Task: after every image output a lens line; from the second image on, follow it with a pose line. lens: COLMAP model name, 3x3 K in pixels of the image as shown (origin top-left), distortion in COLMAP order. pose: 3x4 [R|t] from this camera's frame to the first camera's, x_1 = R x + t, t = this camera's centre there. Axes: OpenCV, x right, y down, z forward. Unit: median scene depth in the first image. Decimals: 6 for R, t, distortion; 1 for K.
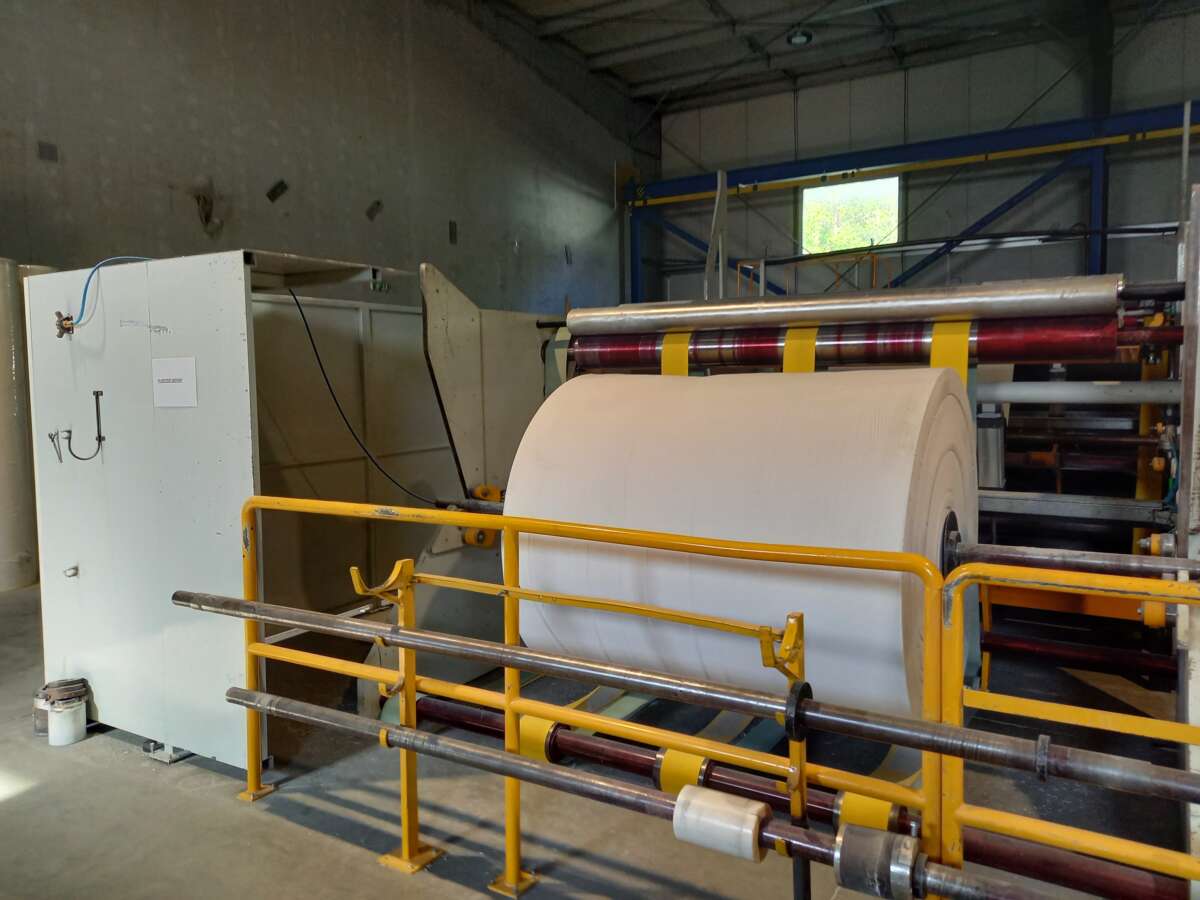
lens RADIAL K [[866.5, 0, 603.2], [0, 866.5, 445.3], [0, 0, 1]] dist [0.061418, -0.043992]
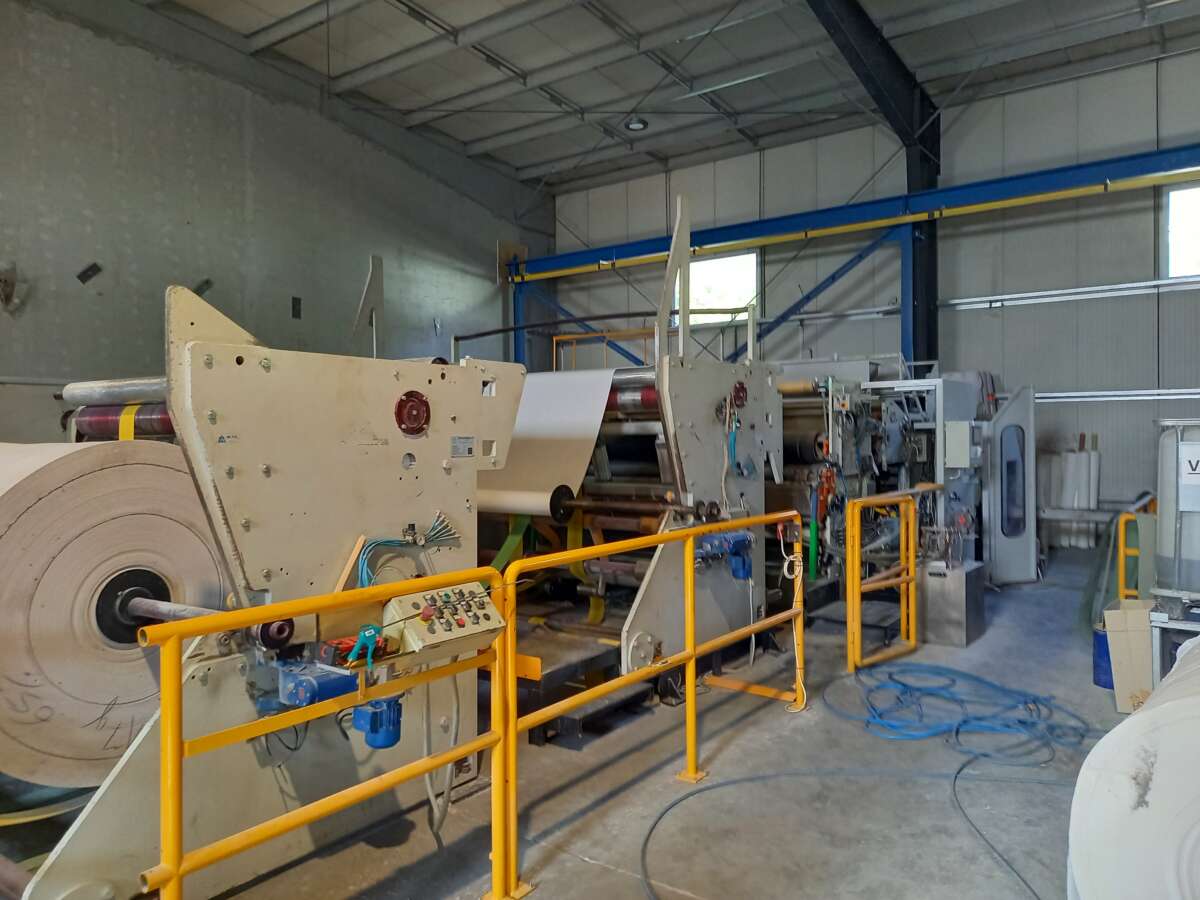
lens RADIAL K [[866.5, 0, 583.6], [0, 866.5, 462.2], [0, 0, 1]] dist [0.061418, -0.043992]
pose [[0.996640, 0.008357, -0.081473, 0.224232], [-0.012998, 0.998312, -0.056603, 0.000108], [0.080863, 0.057472, 0.995067, -0.021595]]
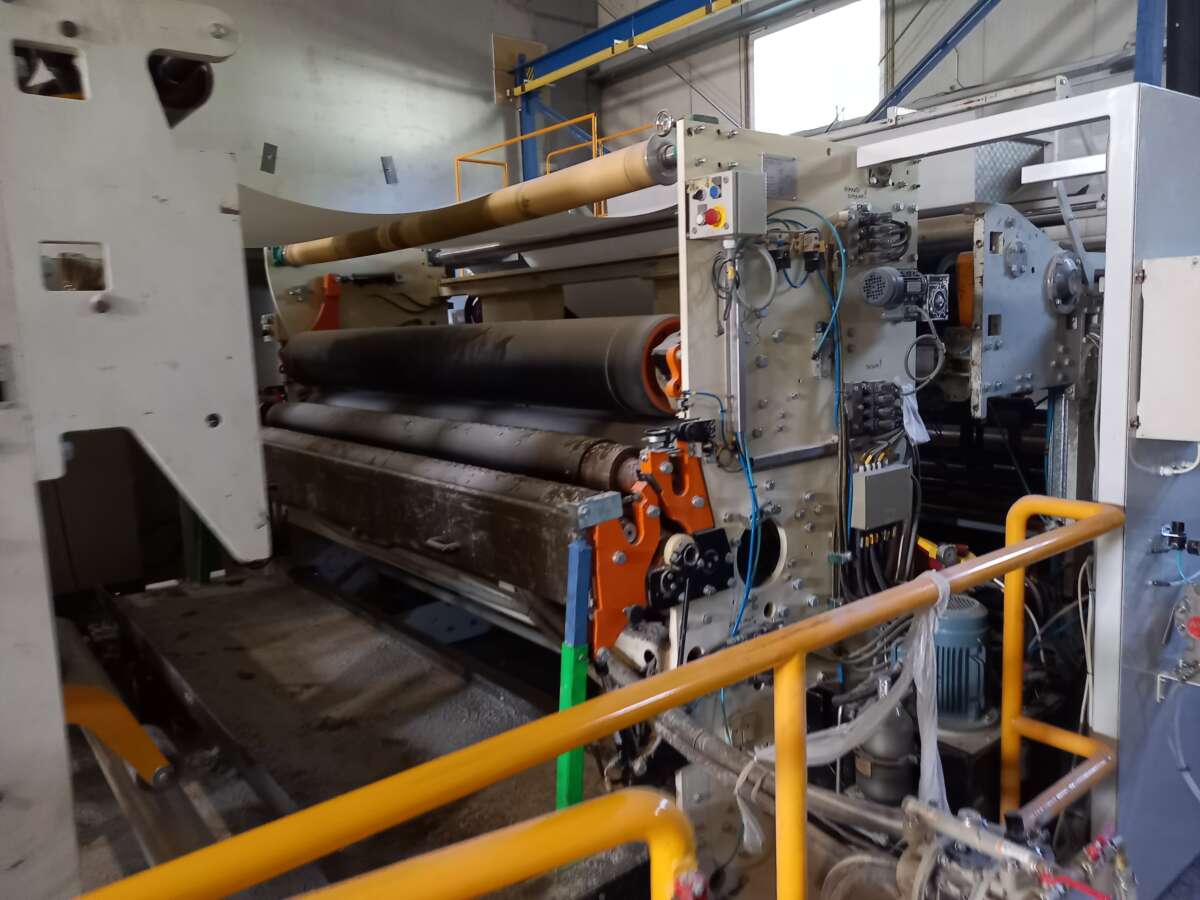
lens RADIAL K [[866.5, 0, 592.2], [0, 866.5, 445.3], [0, 0, 1]] dist [0.061418, -0.043992]
pose [[0.942186, 0.023295, -0.334281, 0.367608], [-0.003897, 0.998275, 0.058585, -0.036966], [0.335069, -0.053895, 0.940651, 0.369537]]
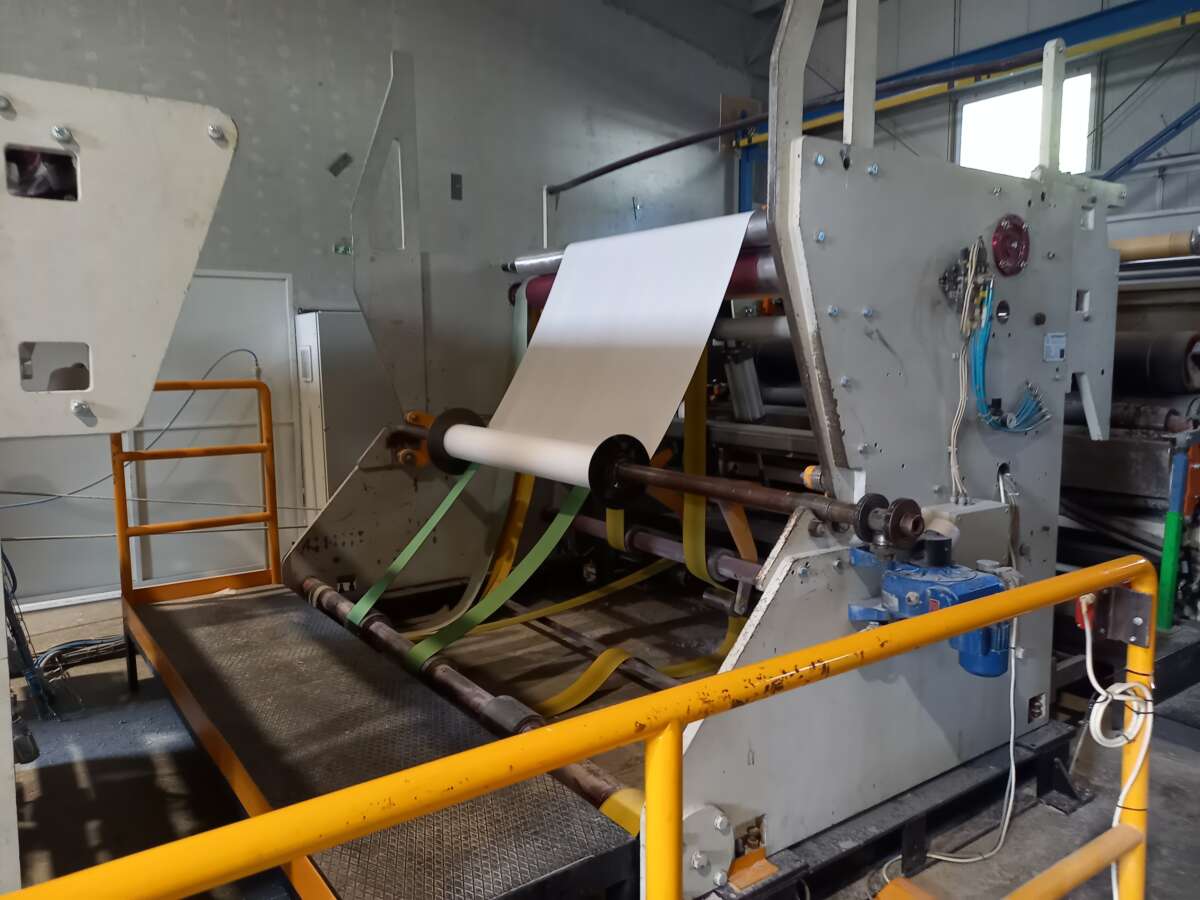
lens RADIAL K [[866.5, 0, 589.1], [0, 866.5, 448.3], [0, 0, 1]] dist [0.061418, -0.043992]
pose [[0.923082, 0.055315, -0.380604, 0.255706], [-0.043320, 0.998259, 0.040018, -0.017447], [0.382156, -0.020452, 0.923872, 0.190543]]
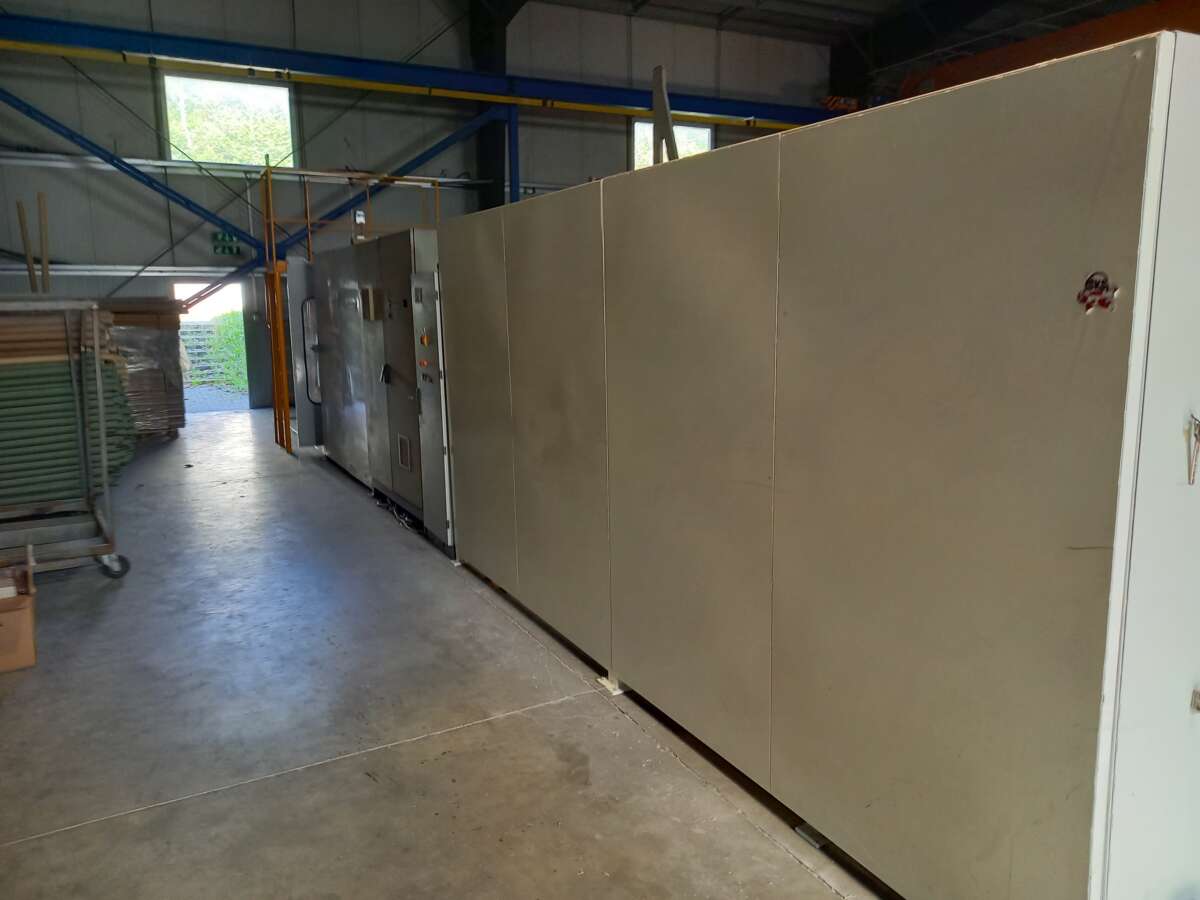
lens RADIAL K [[866.5, 0, 593.0], [0, 866.5, 441.6], [0, 0, 1]] dist [0.061418, -0.043992]
pose [[0.499312, -0.133314, 0.856105, -0.320733], [0.087139, 0.990808, 0.103468, -0.018076], [-0.862029, 0.022937, 0.506339, 0.299000]]
